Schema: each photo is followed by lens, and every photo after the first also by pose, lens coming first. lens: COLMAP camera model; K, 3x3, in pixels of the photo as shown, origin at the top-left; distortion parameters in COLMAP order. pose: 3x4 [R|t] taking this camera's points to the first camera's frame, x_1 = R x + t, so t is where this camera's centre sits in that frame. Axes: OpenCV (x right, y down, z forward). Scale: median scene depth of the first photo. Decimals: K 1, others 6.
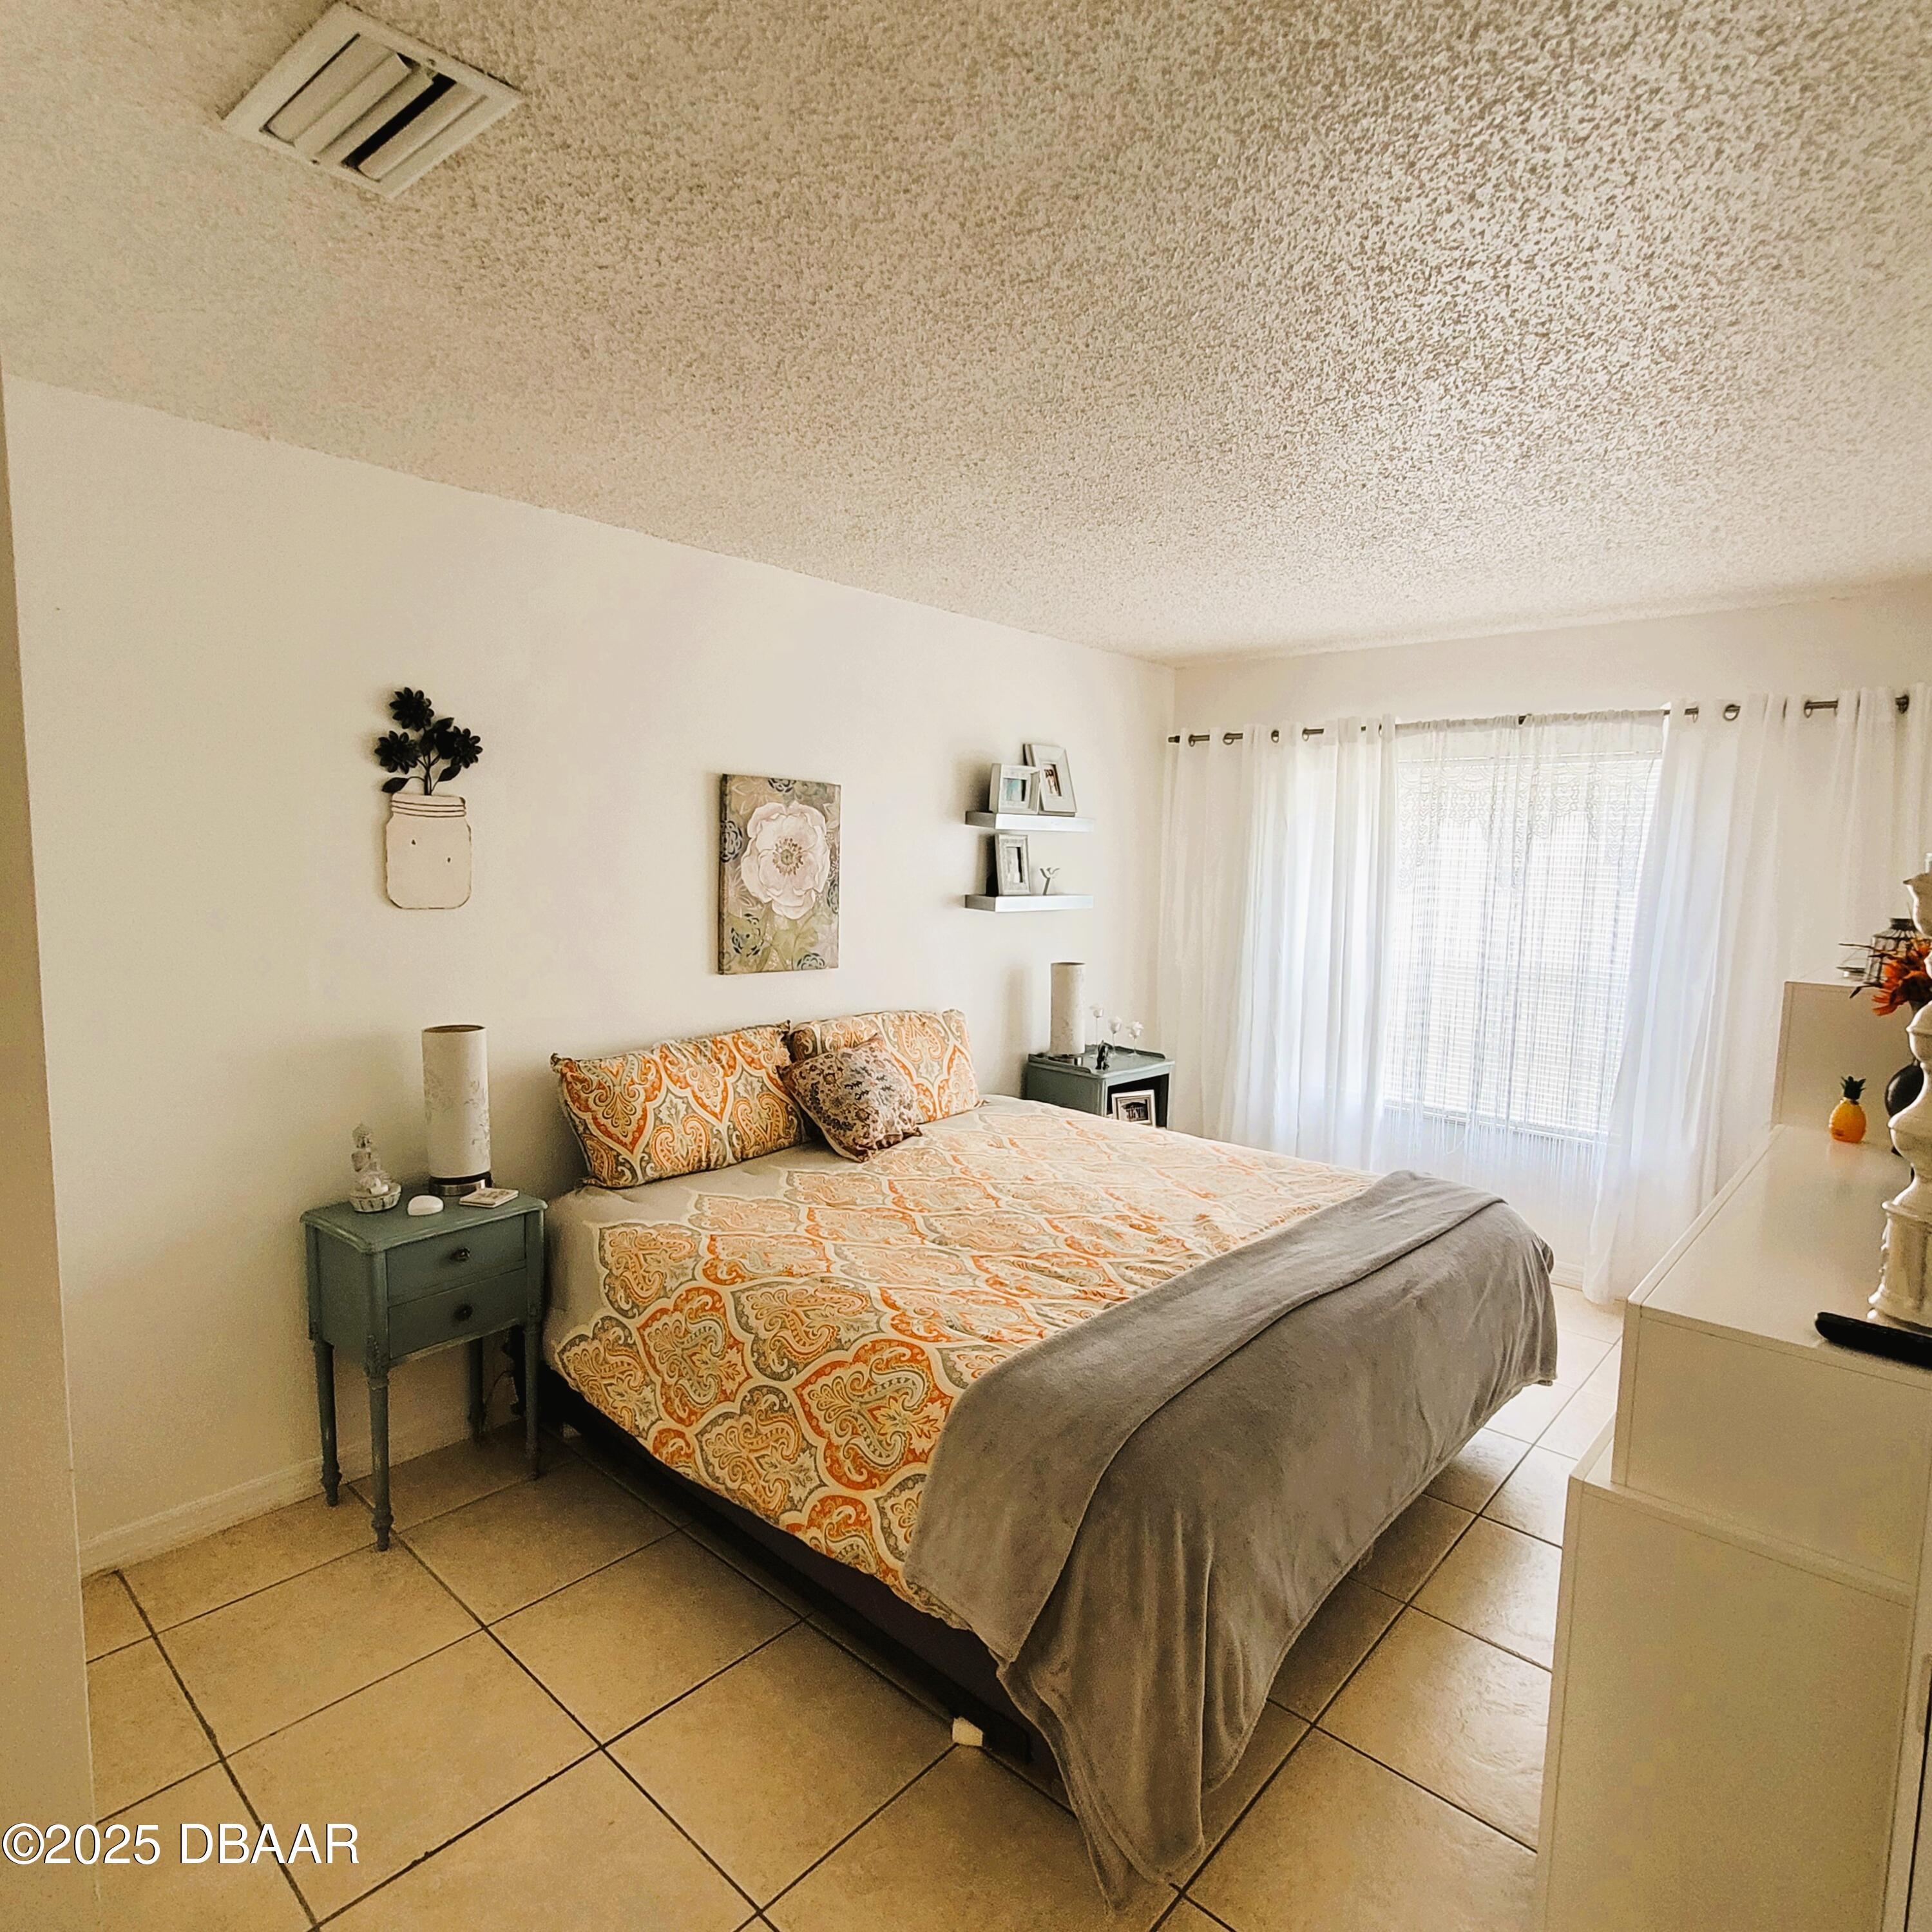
lens RADIAL K [[1113.6, 0, 971.7], [0, 1113.6, 975.2], [0, 0, 1]] dist [0.000553, 0.002676]
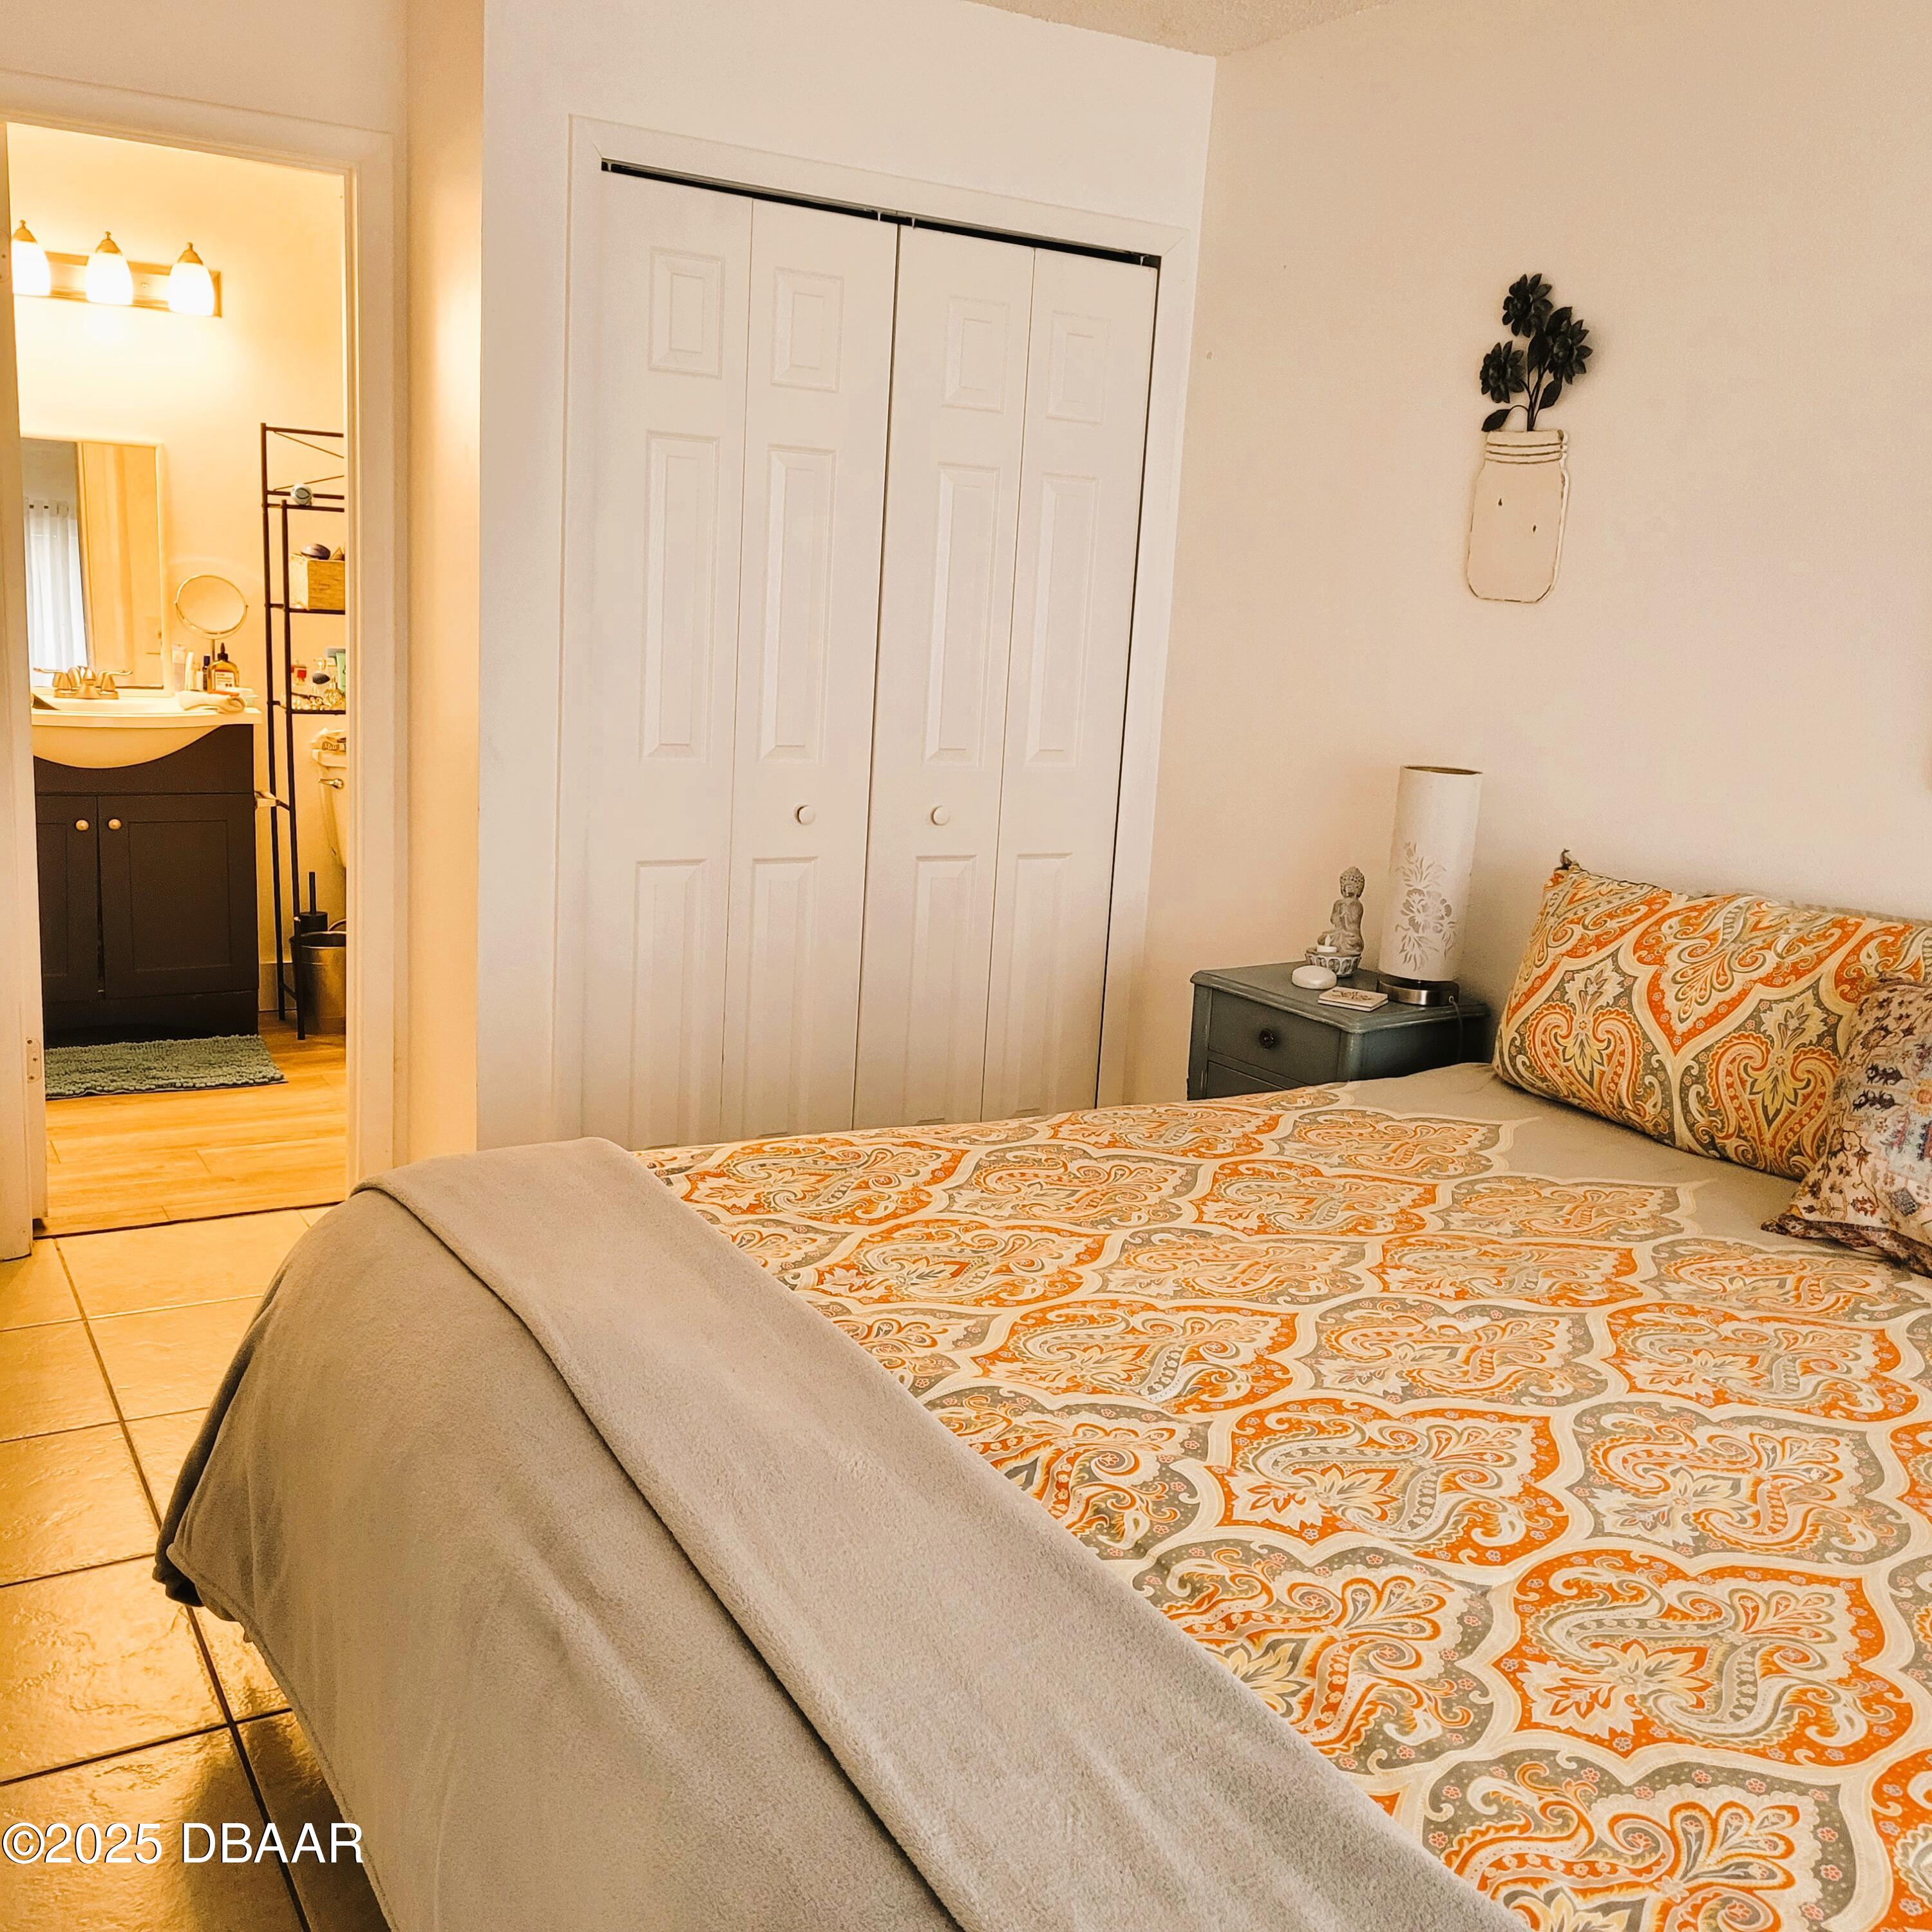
lens RADIAL K [[1912.7, 0, 1030.0], [0, 1912.7, 966.3], [0, 0, 1]] dist [0.045412, 0.000000]
pose [[-0.267642, 0.156006, -0.950805, 0.626594], [-0.177541, 0.961923, 0.207806, -0.030685], [0.947020, 0.224424, -0.229754, 0.863724]]
